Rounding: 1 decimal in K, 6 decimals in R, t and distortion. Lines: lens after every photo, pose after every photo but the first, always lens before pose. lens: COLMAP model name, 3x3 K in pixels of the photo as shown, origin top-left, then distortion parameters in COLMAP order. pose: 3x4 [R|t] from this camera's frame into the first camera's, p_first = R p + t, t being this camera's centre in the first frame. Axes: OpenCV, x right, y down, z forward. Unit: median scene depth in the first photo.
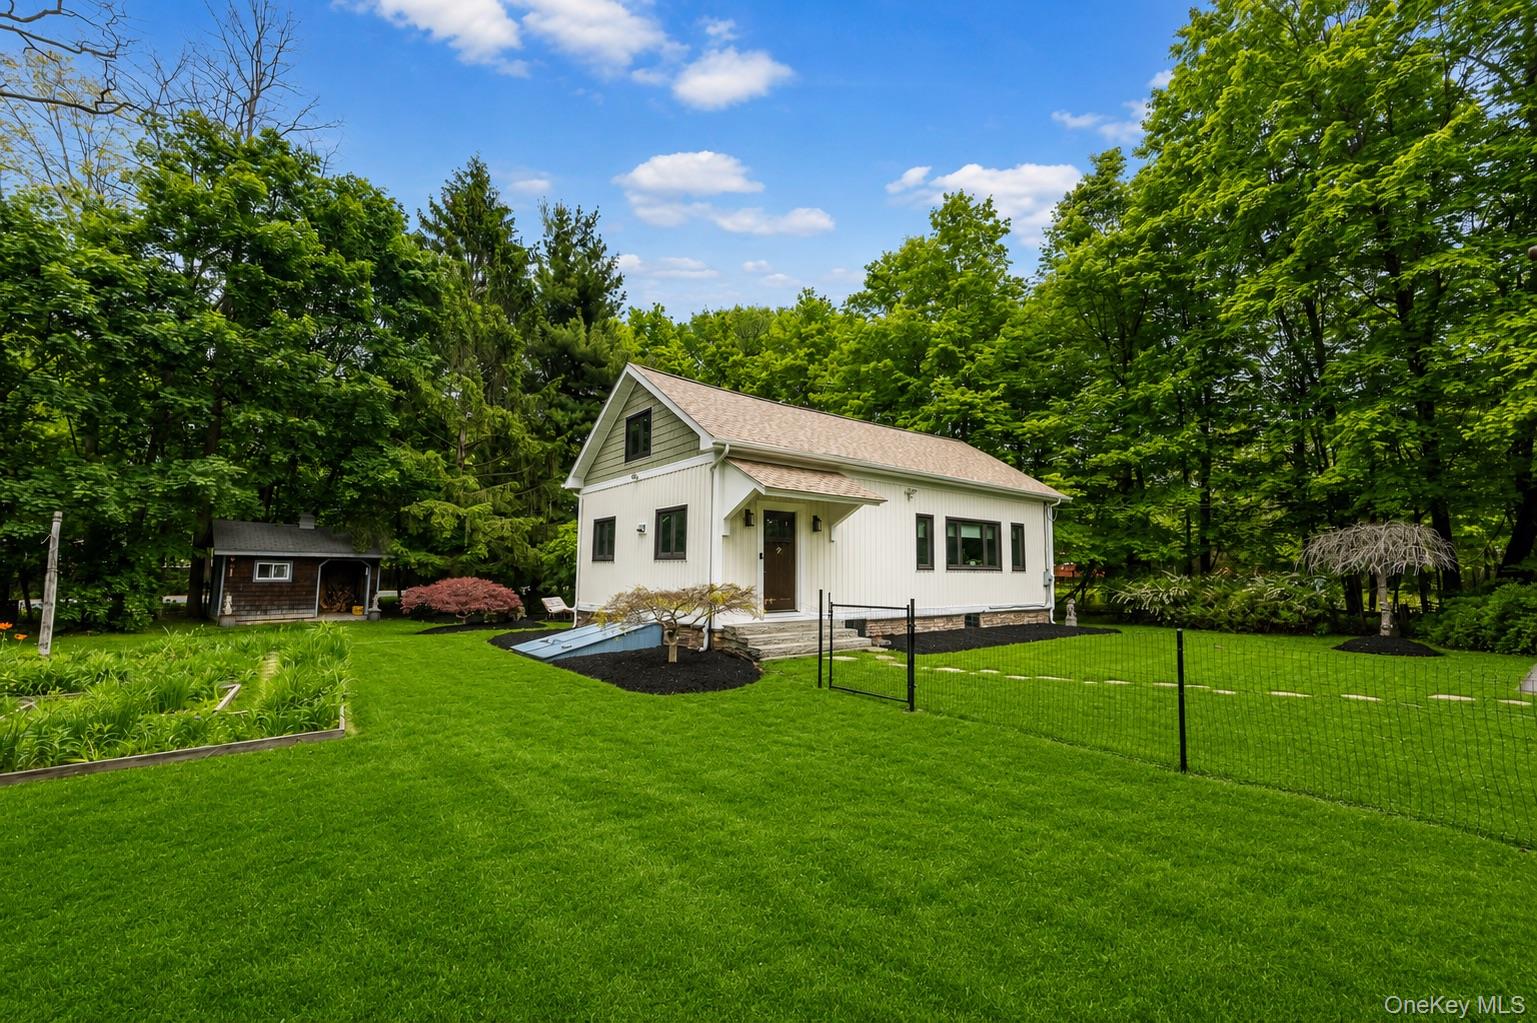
lens RADIAL K [[592.1, 0, 763.2], [0, 592.1, 534.1], [0, 0, 1]] dist [0.010046, 0.000056]
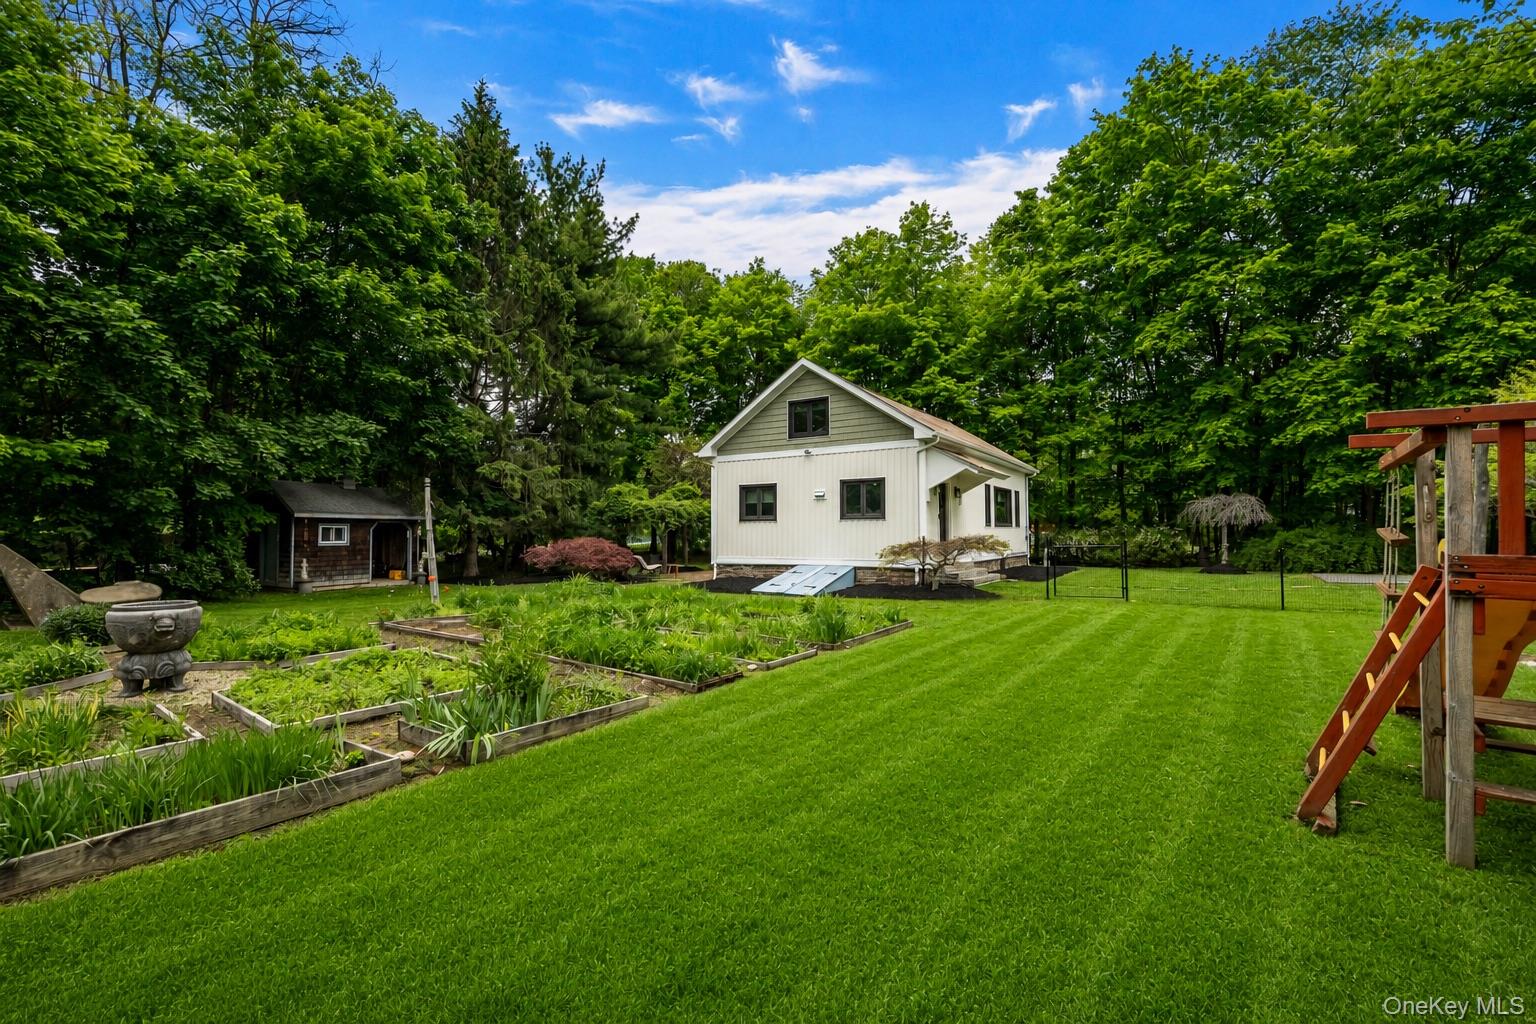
lens RADIAL K [[635.5, 0, 768.4], [0, 635.5, 535.6], [0, 0, 1]] dist [-0.020618, -0.000020]
pose [[0.950410, -0.013267, 0.310717, -0.483304], [-0.007717, 0.997776, 0.066207, -0.007175], [-0.310904, -0.065322, 0.948194, -0.157787]]
